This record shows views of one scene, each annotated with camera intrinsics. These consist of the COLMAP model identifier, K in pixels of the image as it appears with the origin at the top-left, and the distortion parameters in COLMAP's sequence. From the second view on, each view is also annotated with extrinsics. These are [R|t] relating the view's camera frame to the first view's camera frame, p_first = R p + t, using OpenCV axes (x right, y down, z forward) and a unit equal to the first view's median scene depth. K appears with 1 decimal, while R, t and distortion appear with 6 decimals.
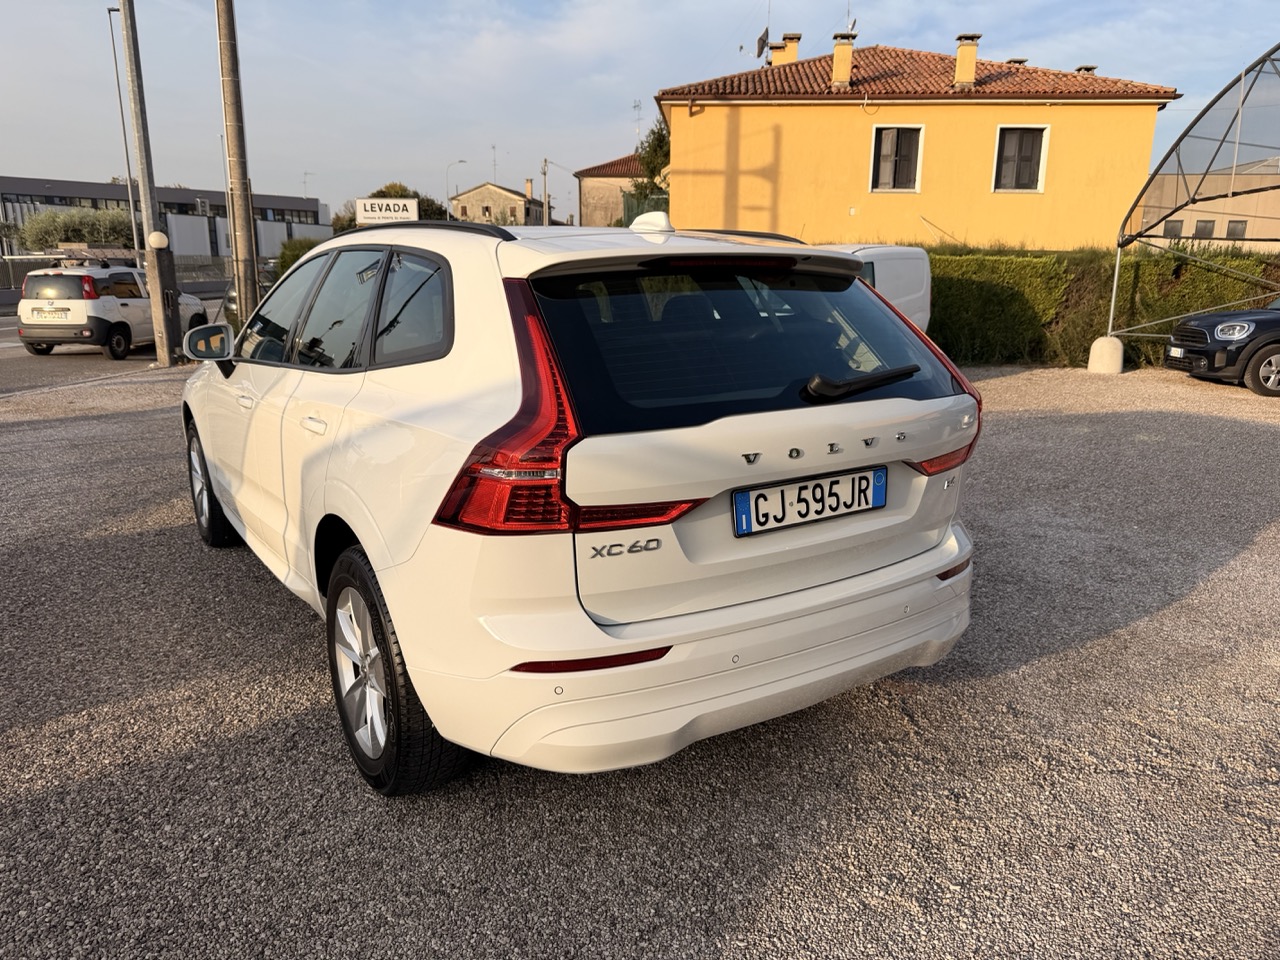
lens RADIAL K [[901.9, 0, 635.3], [0, 901.9, 481.1], [0, 0, 1]] dist [0.038550, -0.058152]
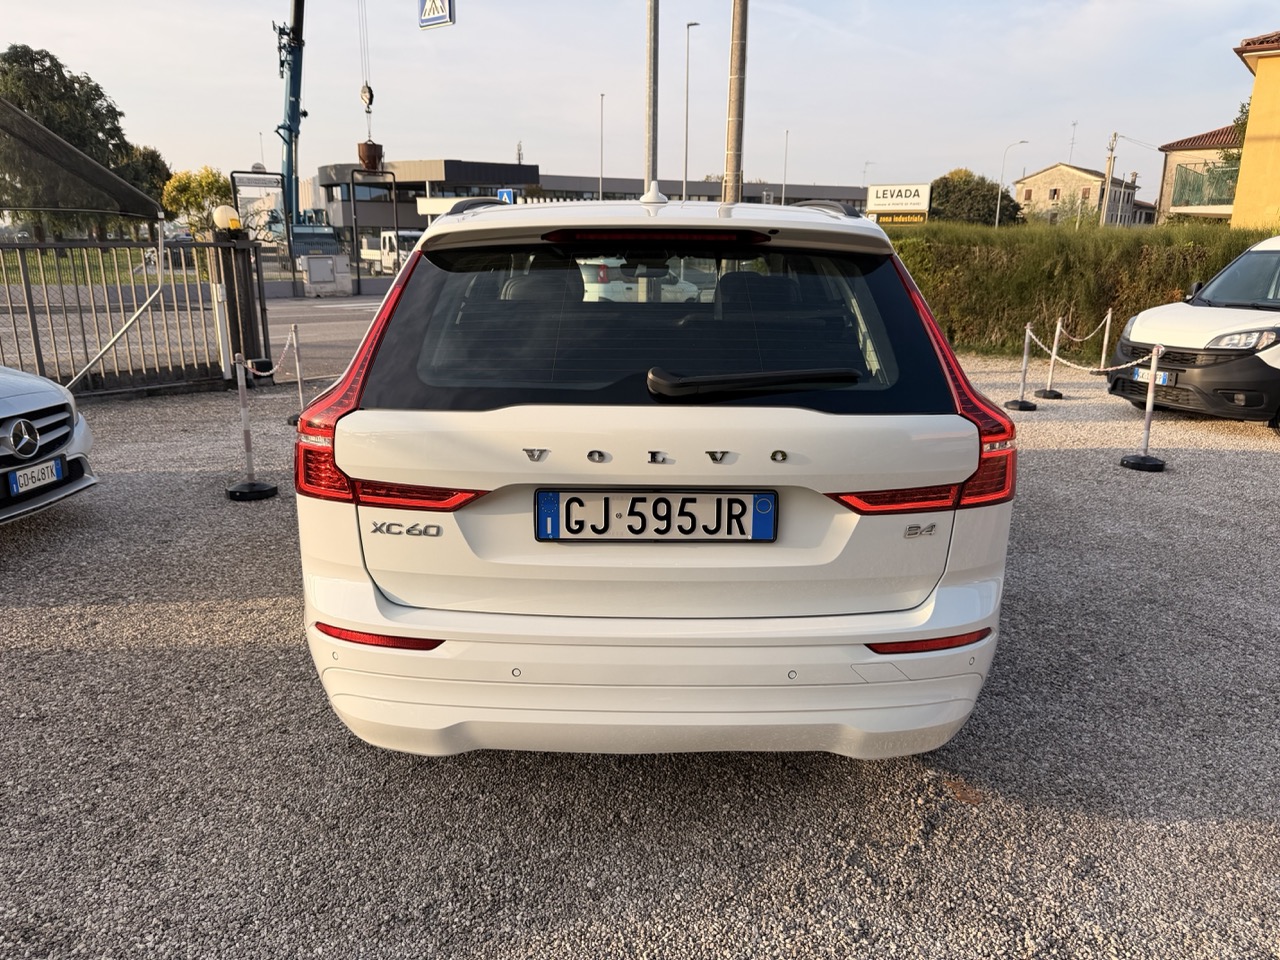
lens RADIAL K [[906.6, 0, 640.0], [0, 906.6, 480.0], [0, 0, 1]] dist [0.006176, -0.005313]
pose [[0.835966, 0.139137, -0.530849, 0.065017], [-0.133339, 0.989836, 0.049461, -0.005428], [0.532335, 0.029435, 0.846022, 0.028062]]
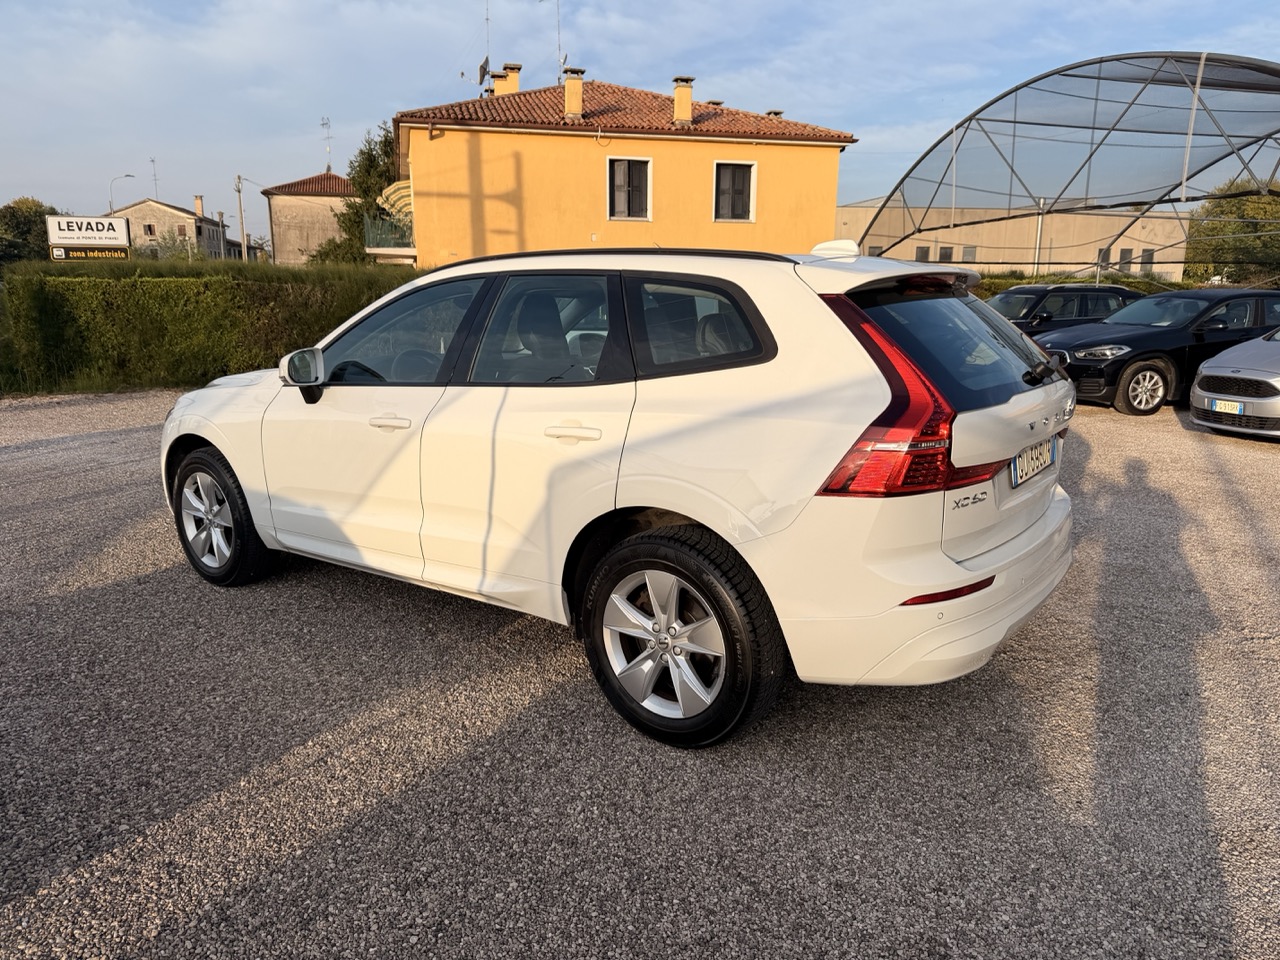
lens RADIAL K [[901.9, 0, 635.3], [0, 901.9, 481.1], [0, 0, 1]] dist [0.038550, -0.058152]
pose [[0.944025, -0.077395, 0.320667, -0.080287], [0.084796, 0.996356, -0.009155, 0.001652], [-0.318790, 0.035833, 0.947148, -0.007358]]
